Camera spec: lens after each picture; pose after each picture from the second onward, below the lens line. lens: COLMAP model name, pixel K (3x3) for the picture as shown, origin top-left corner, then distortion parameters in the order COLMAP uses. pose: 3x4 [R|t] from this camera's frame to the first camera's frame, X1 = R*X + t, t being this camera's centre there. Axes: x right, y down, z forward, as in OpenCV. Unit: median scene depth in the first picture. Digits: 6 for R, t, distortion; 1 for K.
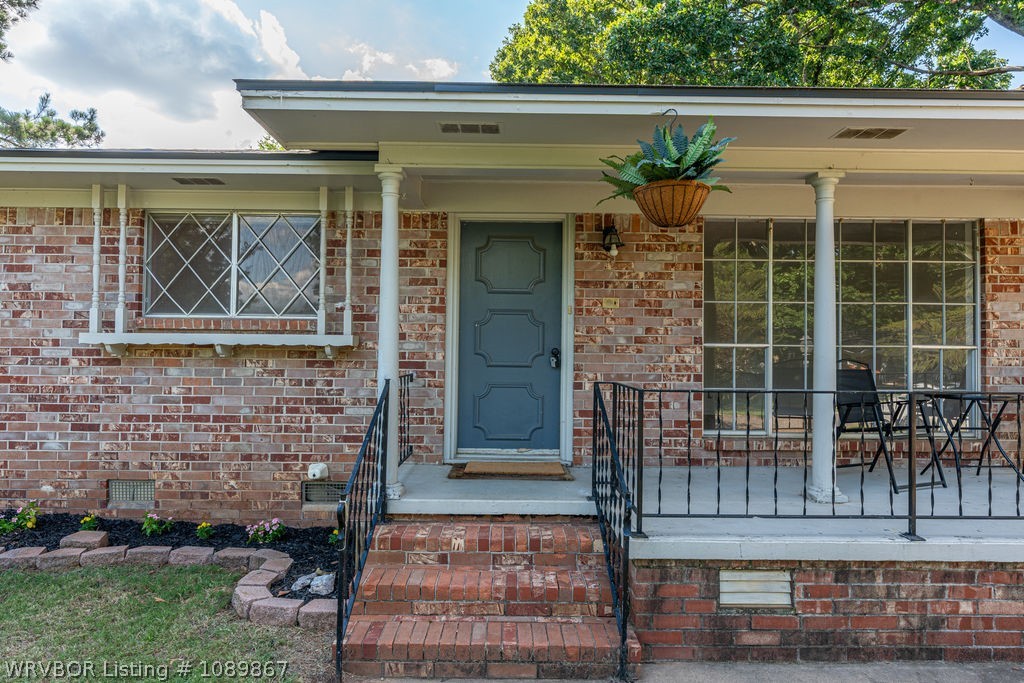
lens RADIAL K [[619.4, 0, 512.0], [0, 619.4, 341.5], [0, 0, 1]] dist [0.001198, 0.001782]
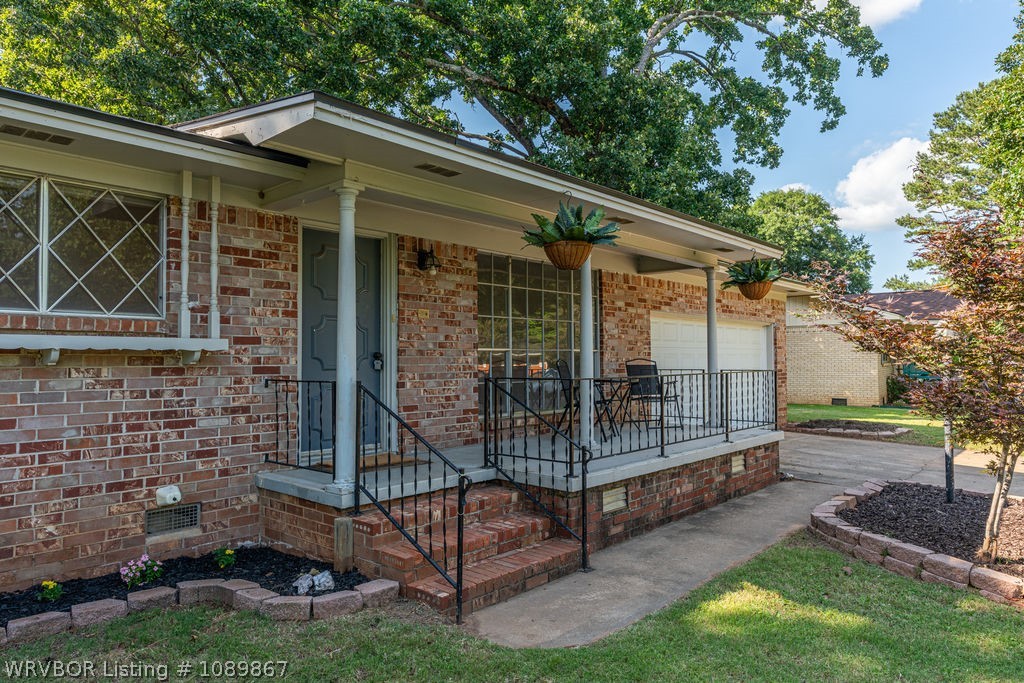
lens RADIAL K [[672.4, 0, 512.0], [0, 672.4, 341.5], [0, 0, 1]] dist [0.004244, 0.001441]
pose [[0.672852, 0.007582, 0.739738, -0.684575], [-0.002958, 0.999967, -0.007558, -0.000100], [-0.739771, 0.002897, 0.672852, 0.009211]]
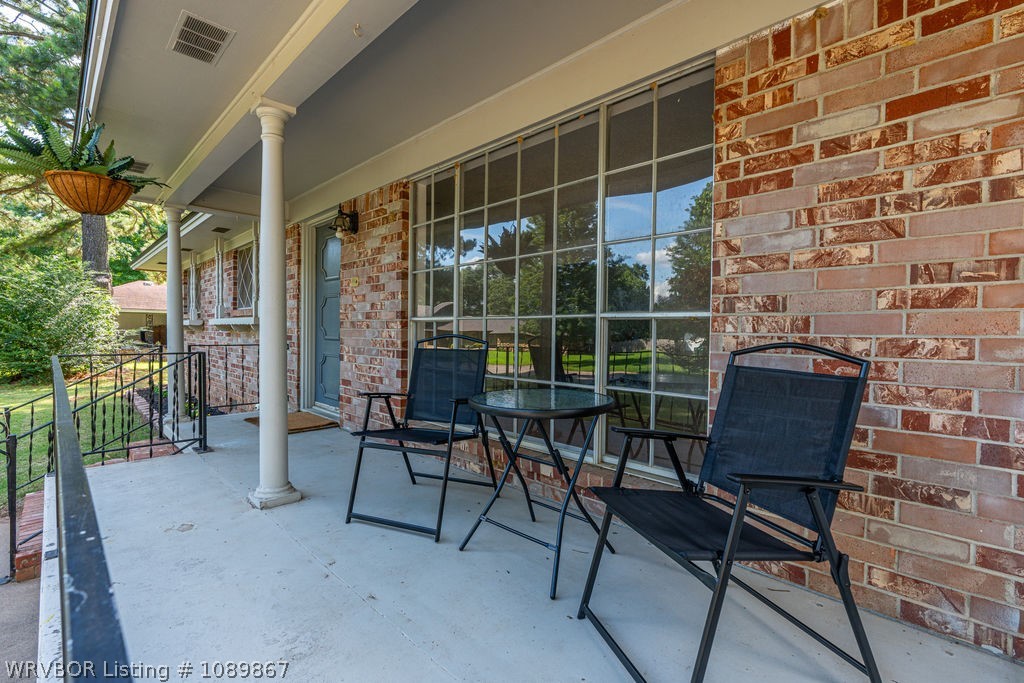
lens RADIAL K [[456.9, 0, 512.0], [0, 456.9, 341.5], [0, 0, 1]] dist [-0.001966, -0.000195]
pose [[0.704805, 0.015756, -0.709226, 0.927084], [0.007541, 0.999530, 0.029700, 0.020128], [0.709361, -0.026281, 0.704356, 0.637804]]
